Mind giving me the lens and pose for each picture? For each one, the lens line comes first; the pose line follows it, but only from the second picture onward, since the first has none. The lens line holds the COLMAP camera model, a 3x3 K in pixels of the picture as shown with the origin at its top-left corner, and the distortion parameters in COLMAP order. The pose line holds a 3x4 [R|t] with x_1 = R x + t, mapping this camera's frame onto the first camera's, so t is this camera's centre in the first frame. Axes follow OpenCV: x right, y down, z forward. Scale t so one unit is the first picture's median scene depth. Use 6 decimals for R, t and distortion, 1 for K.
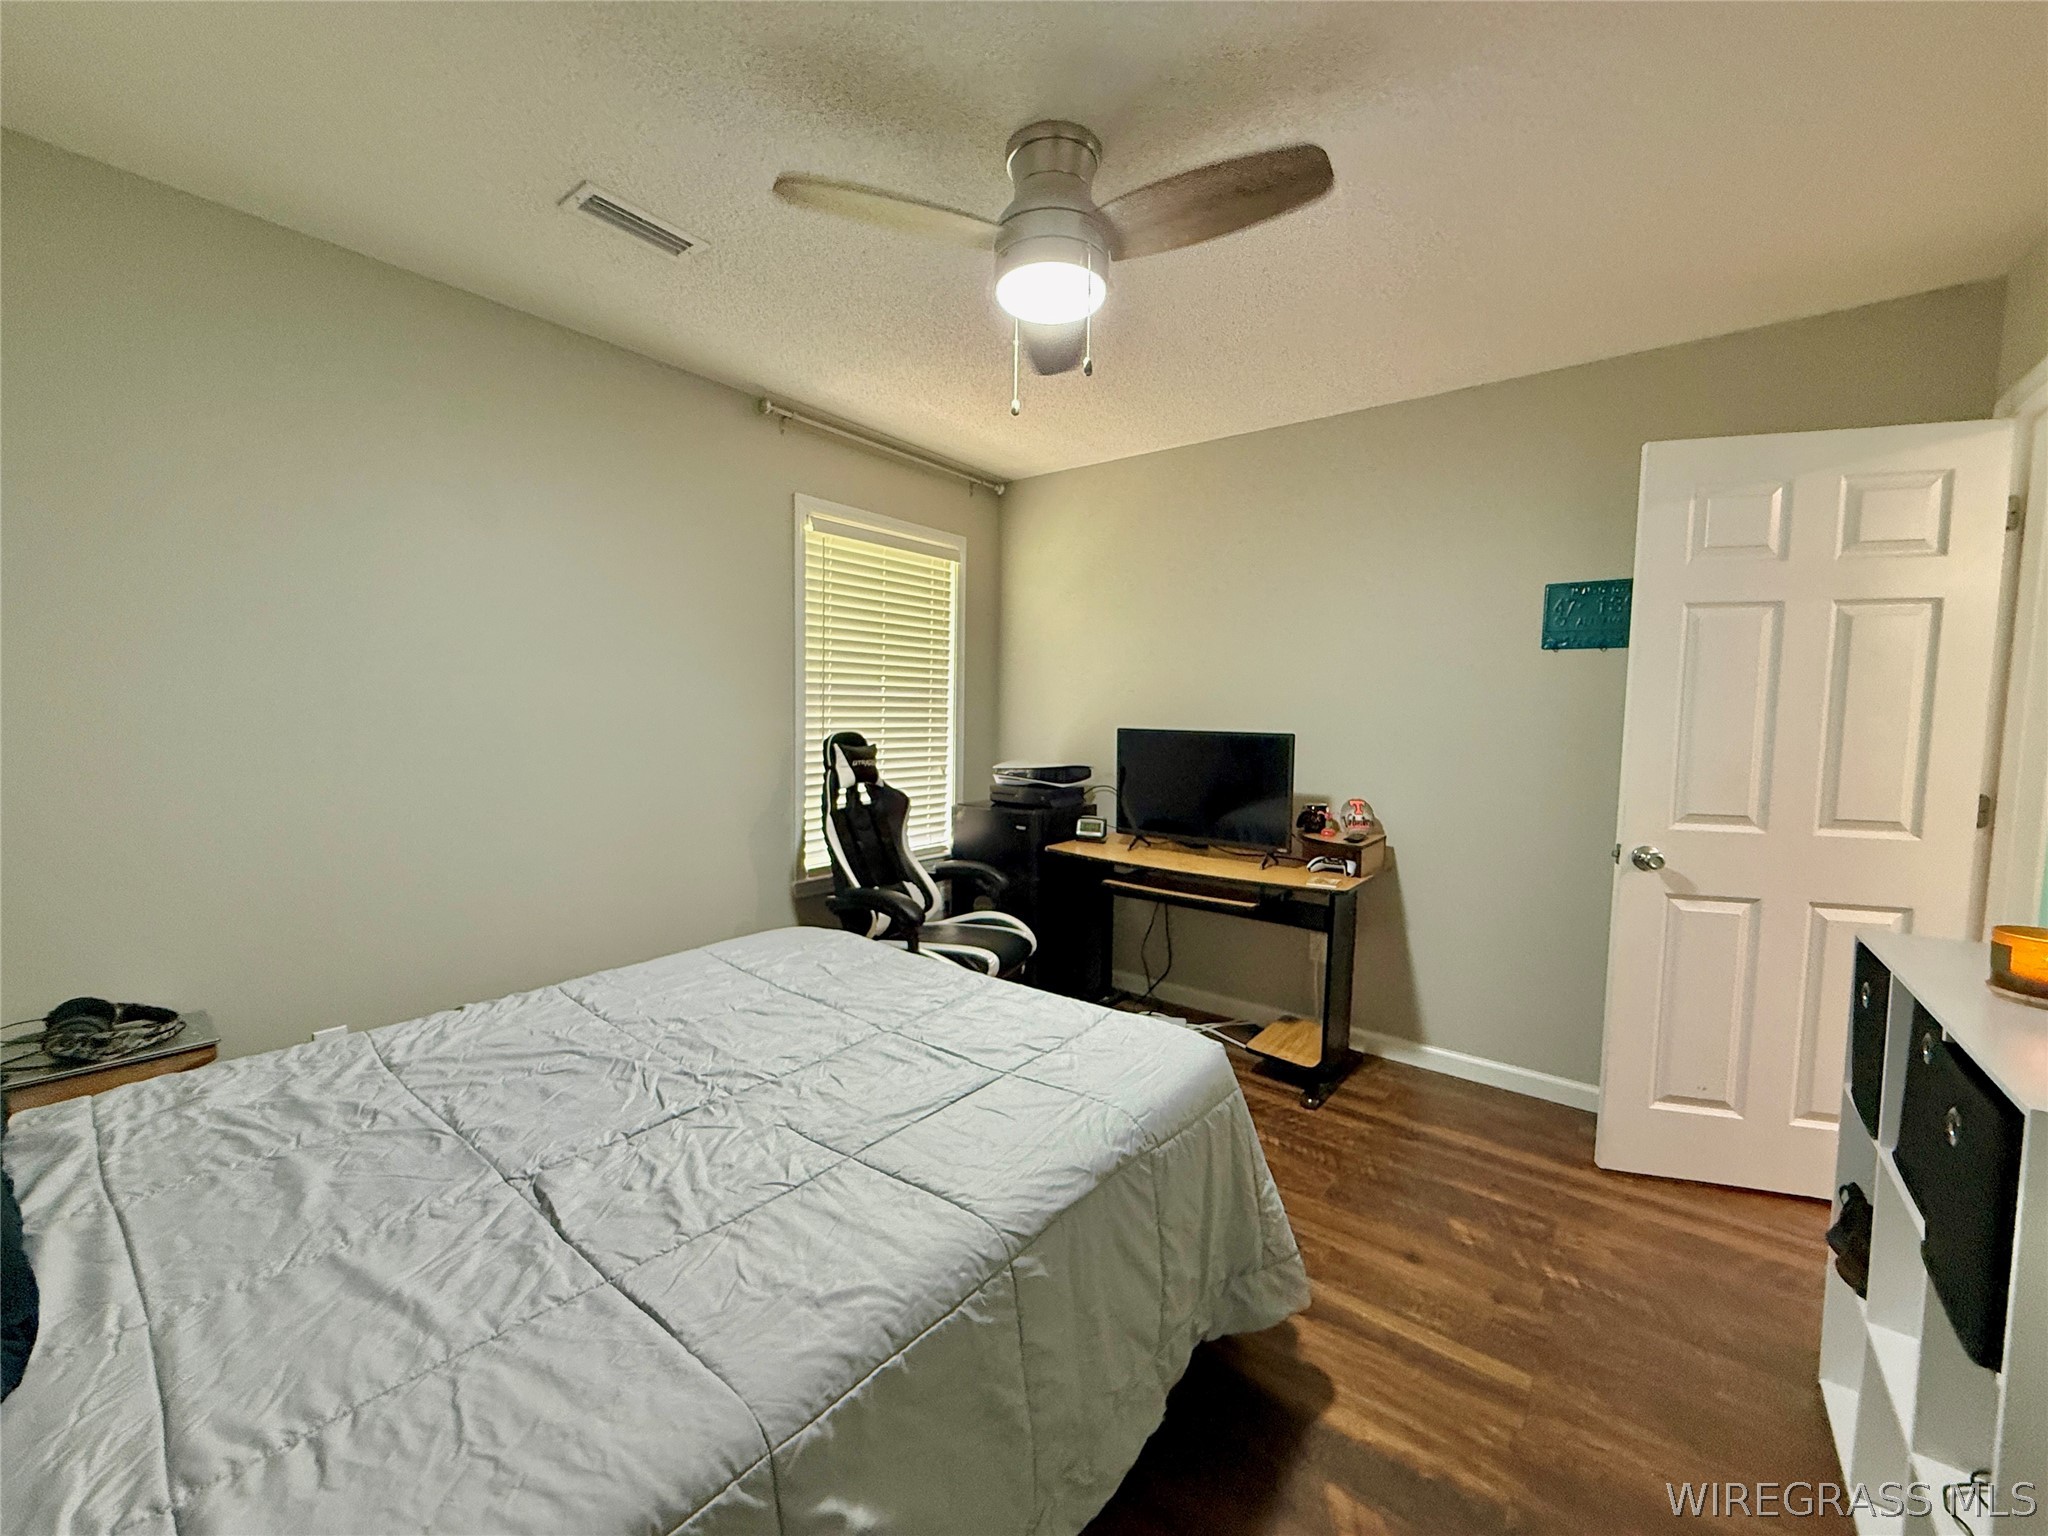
lens RADIAL K [[821.0, 0, 1027.1], [0, 821.0, 770.1], [0, 0, 1]] dist [0.021927, -0.004413]
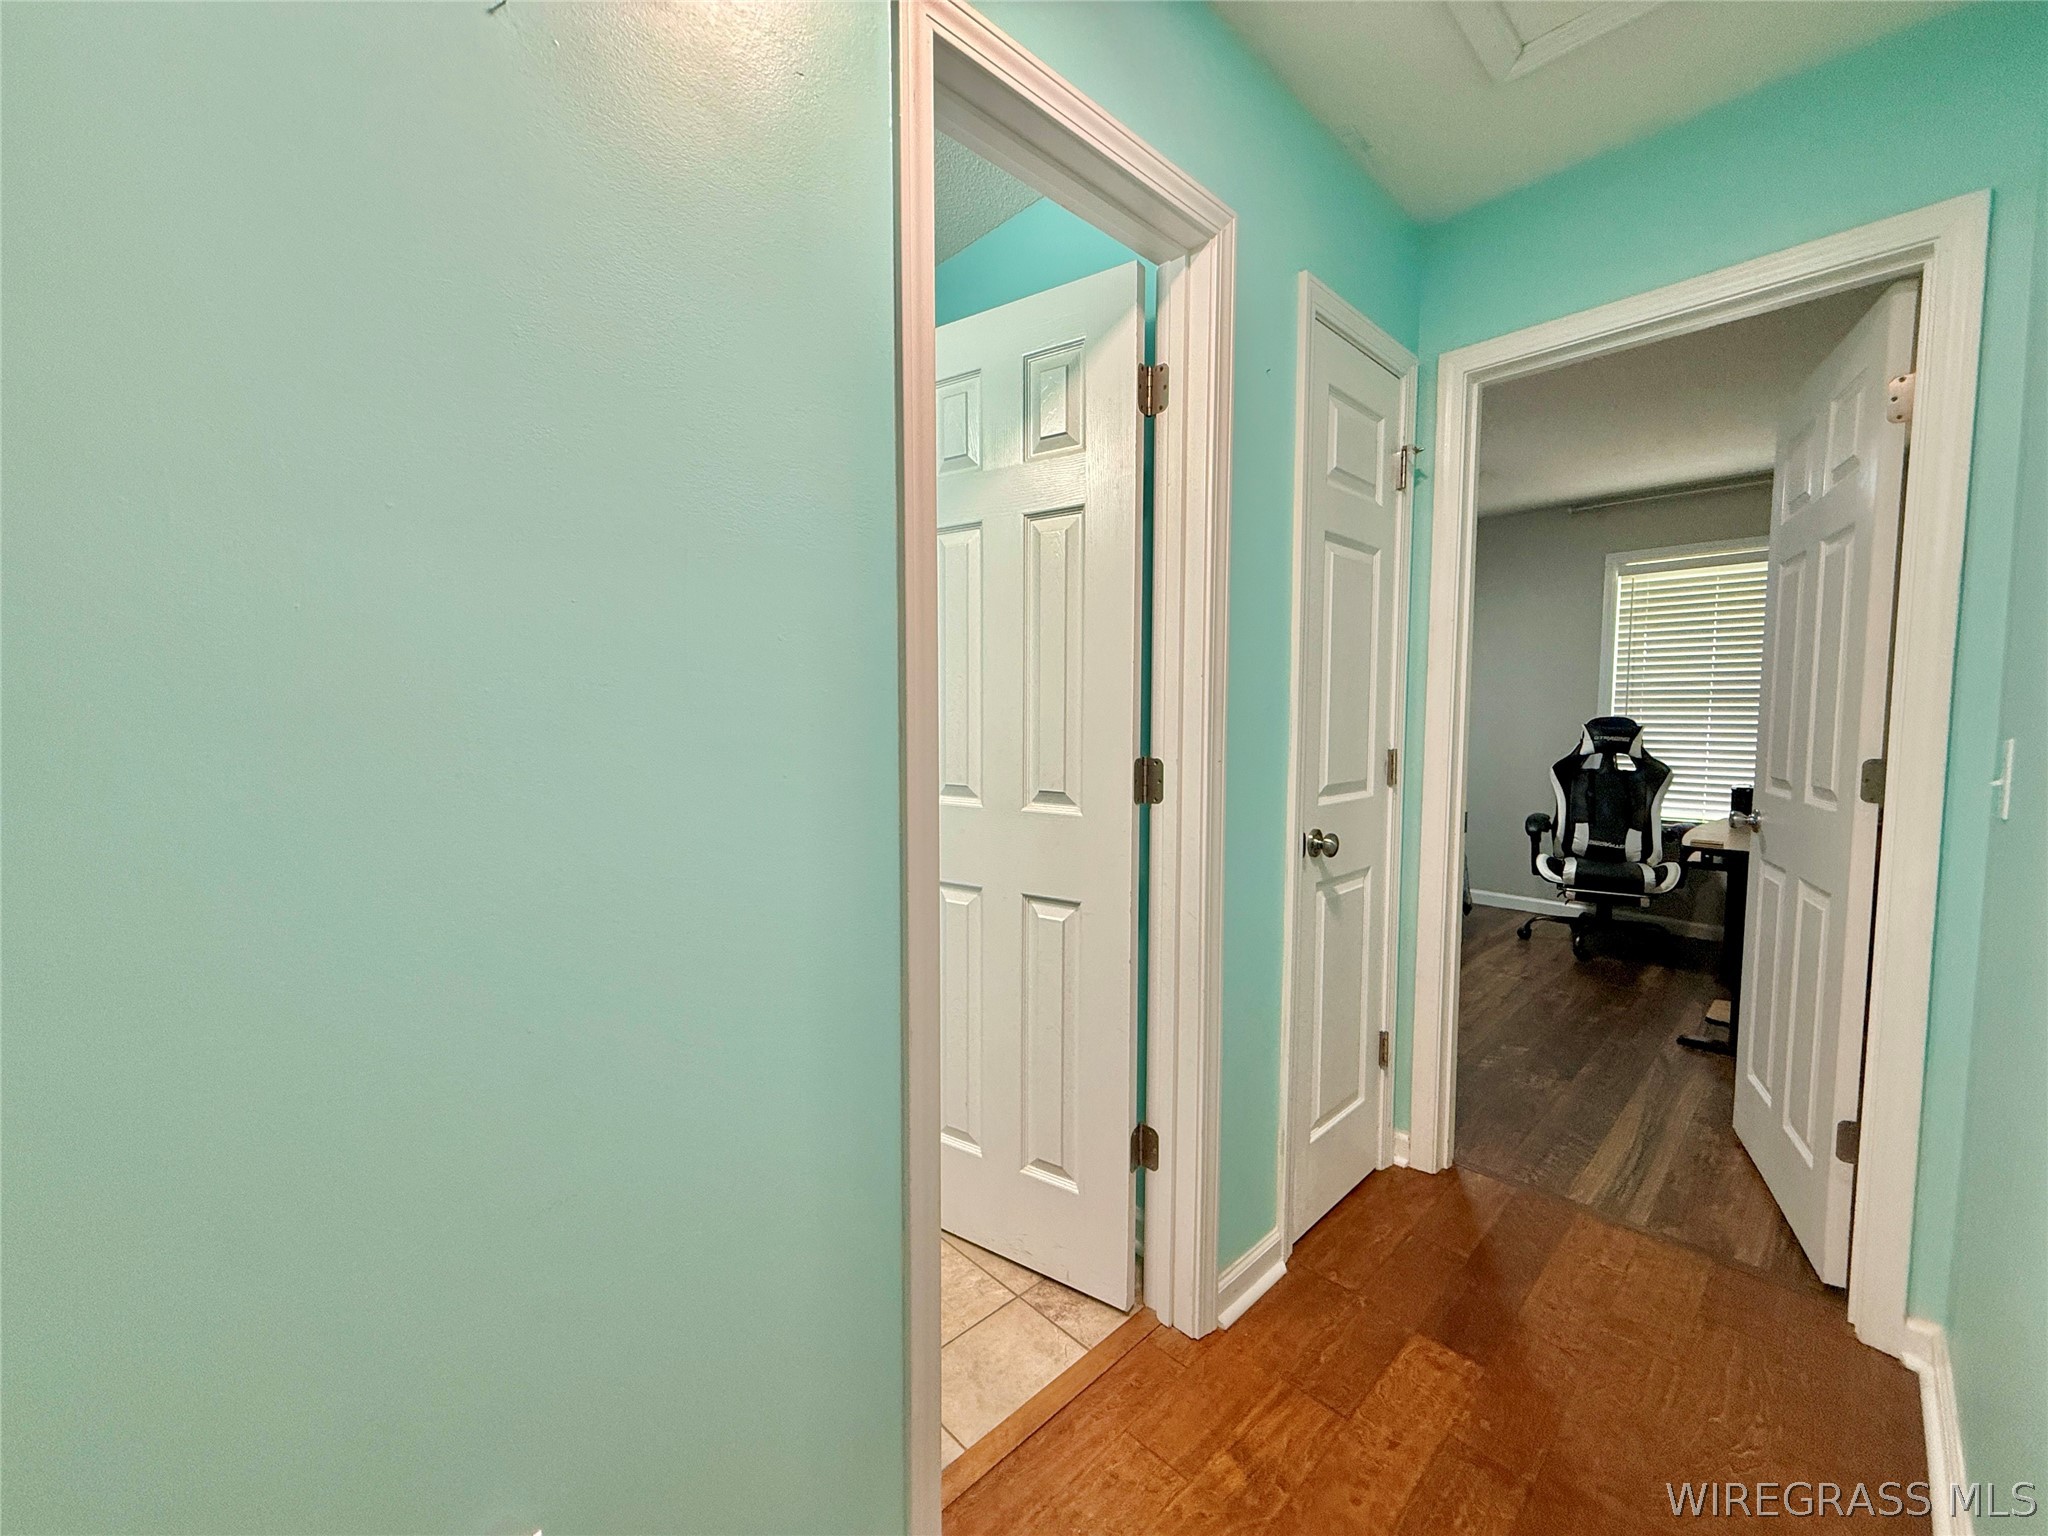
lens RADIAL K [[811.4, 0, 1019.0], [0, 811.4, 768.8], [0, 0, 1]] dist [0.001058, 0.000032]
pose [[-0.162652, 0.051035, -0.985363, 1.295285], [-0.082267, 0.994483, 0.065087, 0.036142], [0.983248, 0.091649, -0.157556, 0.217492]]
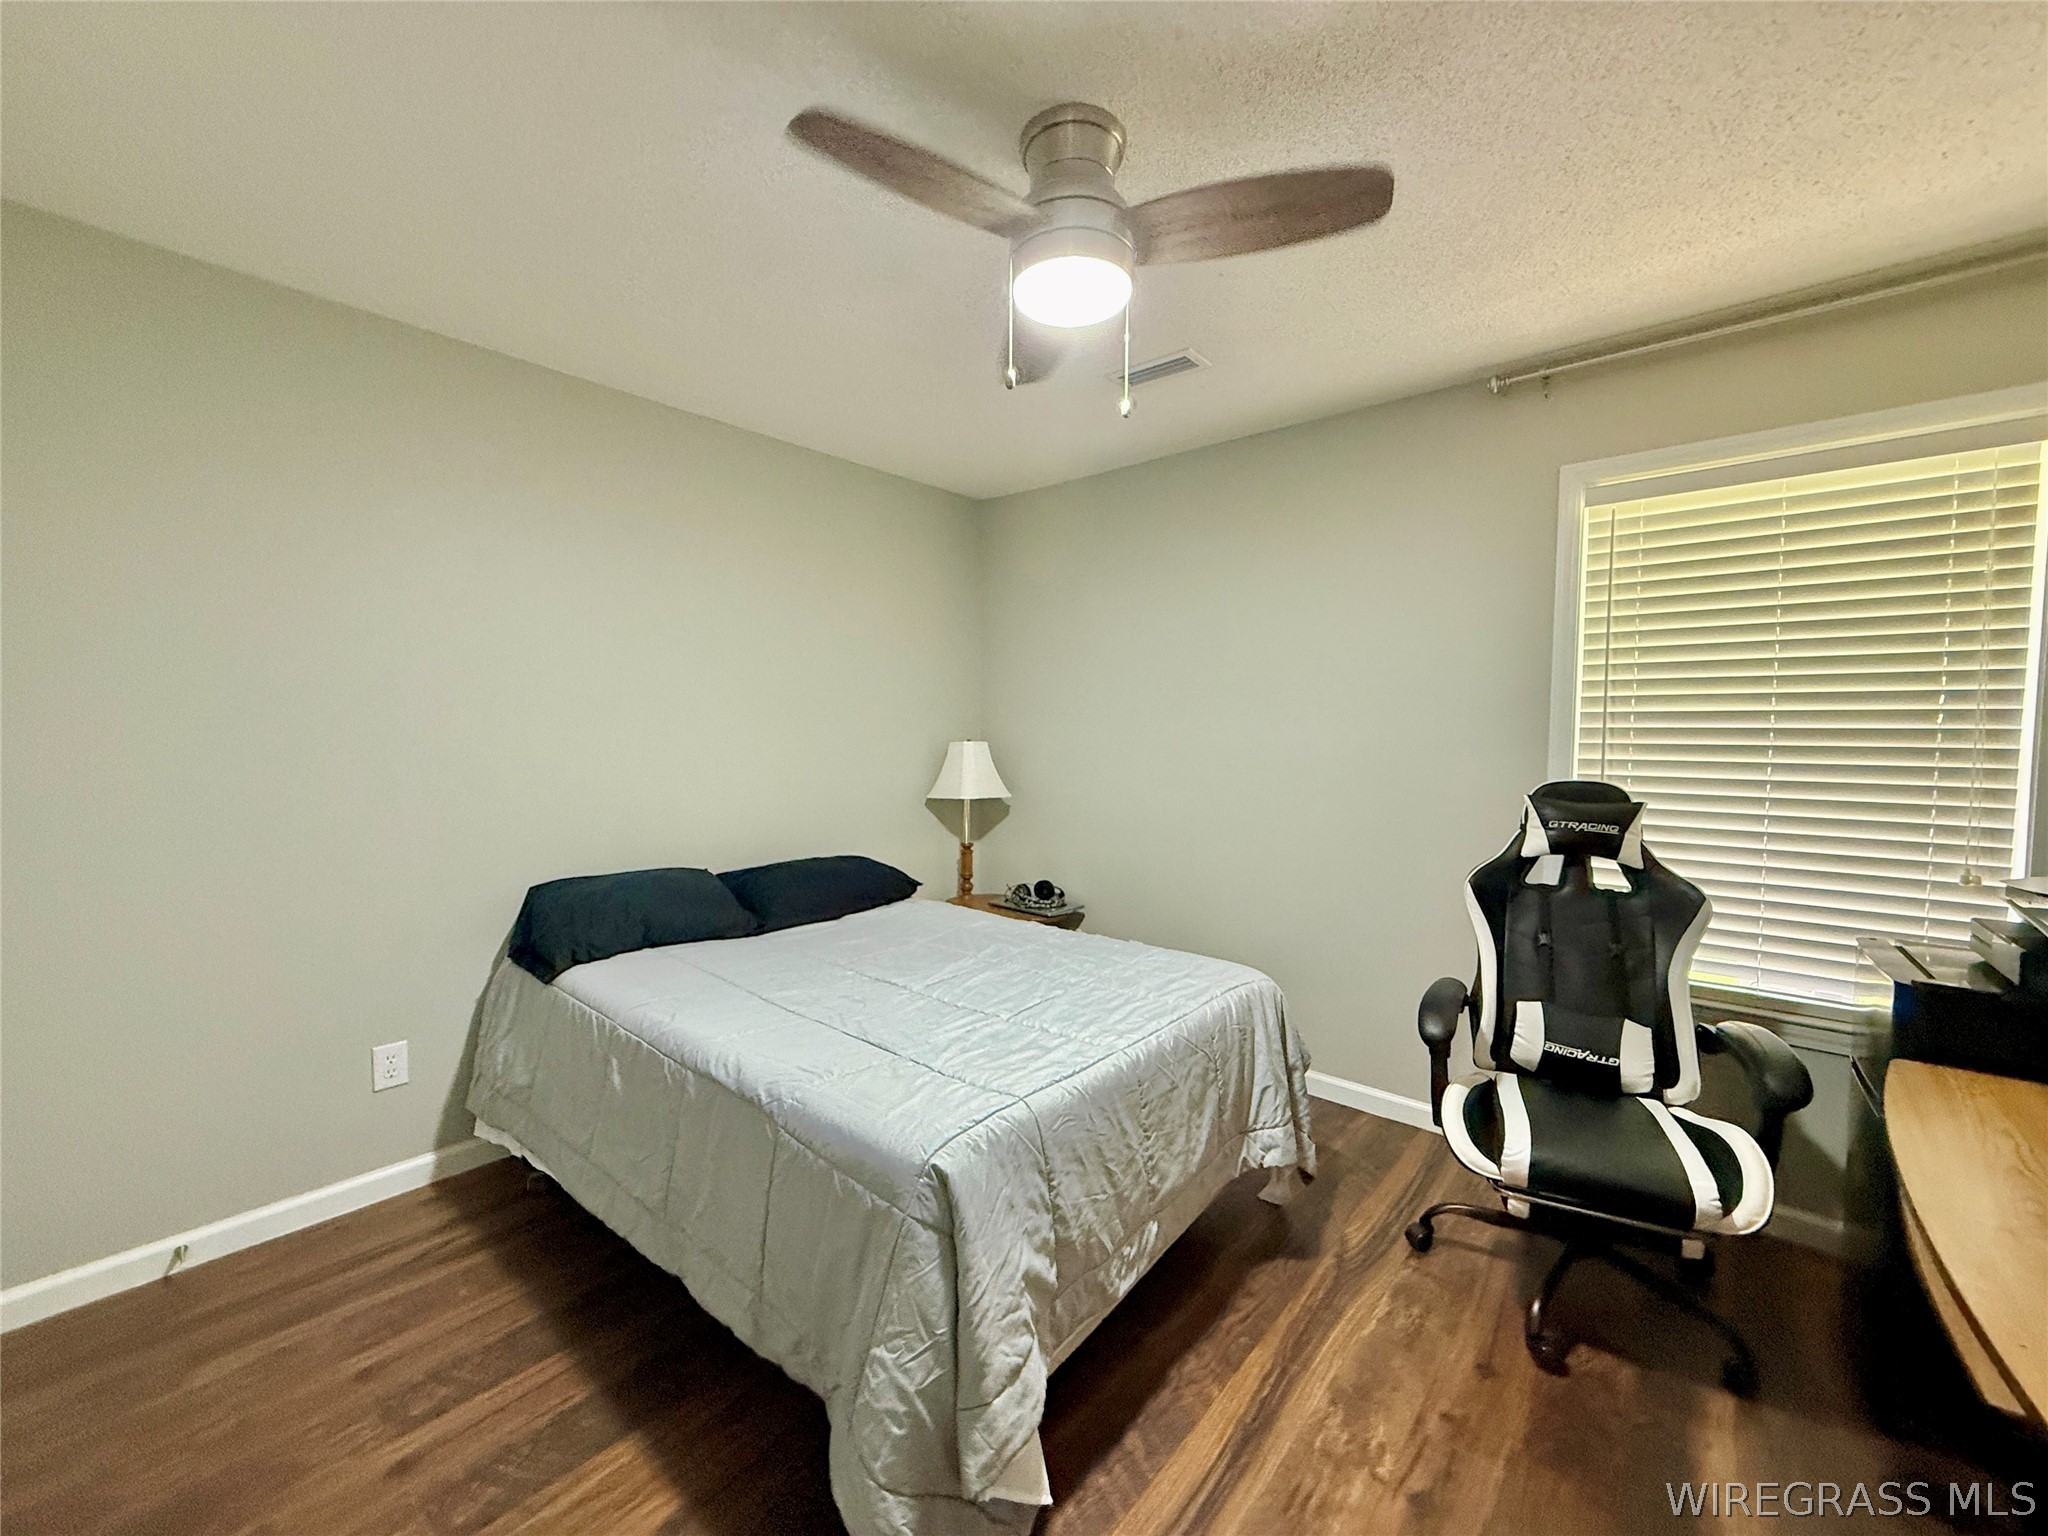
lens RADIAL K [[813.7, 0, 1020.5], [0, 813.7, 766.9], [0, 0, 1]] dist [0.002549, 0.000036]
pose [[-0.067279, 0.032774, -0.997196, 0.497616], [-0.085804, 0.995568, 0.038509, -0.042277], [0.994038, 0.088154, -0.064168, 0.549203]]
